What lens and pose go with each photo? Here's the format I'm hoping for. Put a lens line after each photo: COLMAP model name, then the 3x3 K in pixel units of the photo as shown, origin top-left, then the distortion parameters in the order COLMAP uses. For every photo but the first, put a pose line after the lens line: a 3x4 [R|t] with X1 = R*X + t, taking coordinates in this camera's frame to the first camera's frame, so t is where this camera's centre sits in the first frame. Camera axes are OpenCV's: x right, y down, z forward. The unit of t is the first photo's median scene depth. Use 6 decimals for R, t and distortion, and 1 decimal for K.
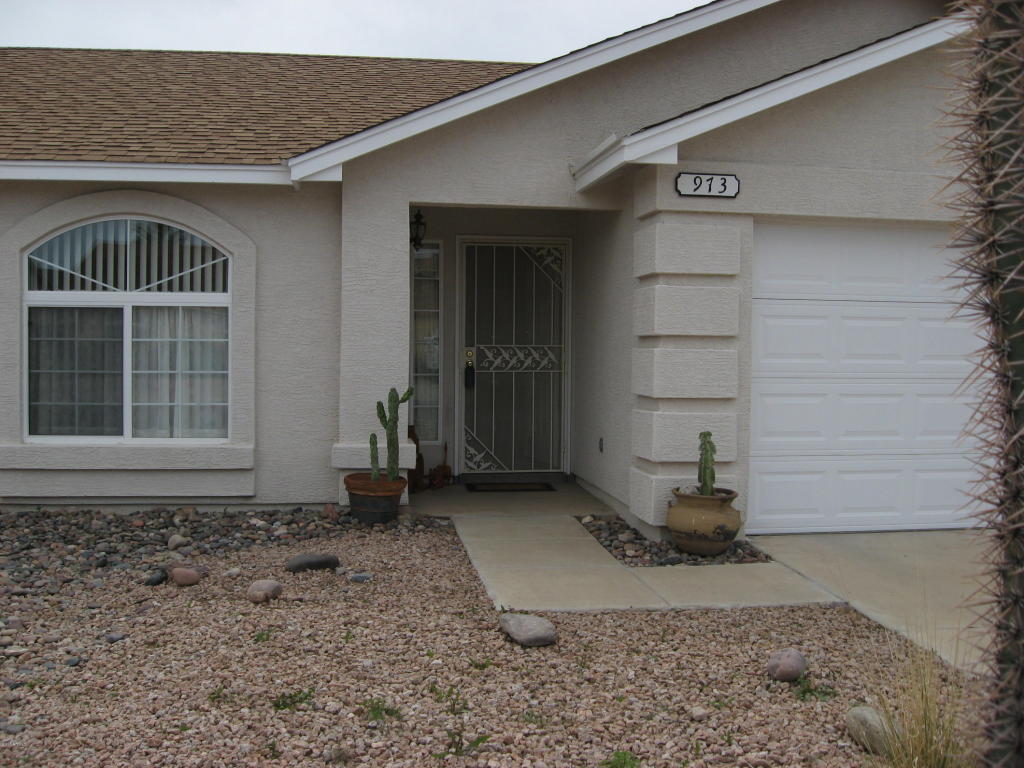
lens RADIAL K [[1065.1, 0, 511.5], [0, 1065.1, 383.2], [0, 0, 1]] dist [-0.096171, 0.000000]
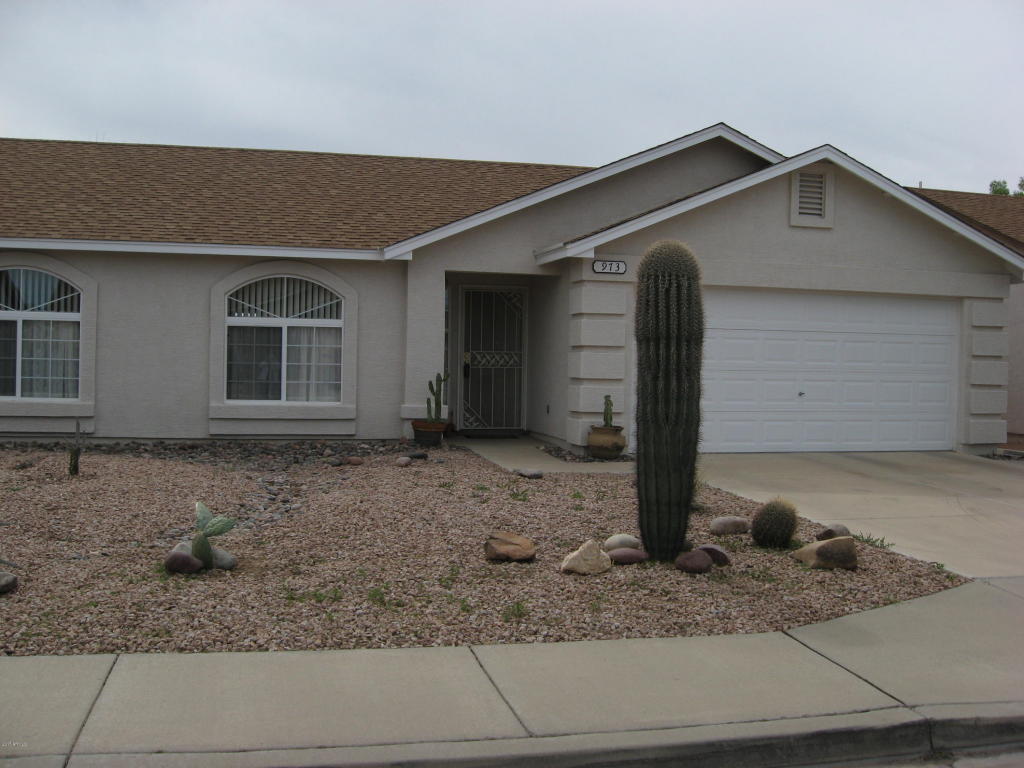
lens RADIAL K [[1065.1, 0, 512.4], [0, 1065.1, 384.2], [0, 0, 1]] dist [-0.096171, 0.000000]
pose [[0.996125, 0.006492, 0.087709, -0.142840], [-0.005466, 0.999914, -0.011934, 0.043552], [-0.087779, 0.011408, 0.996075, -0.818278]]
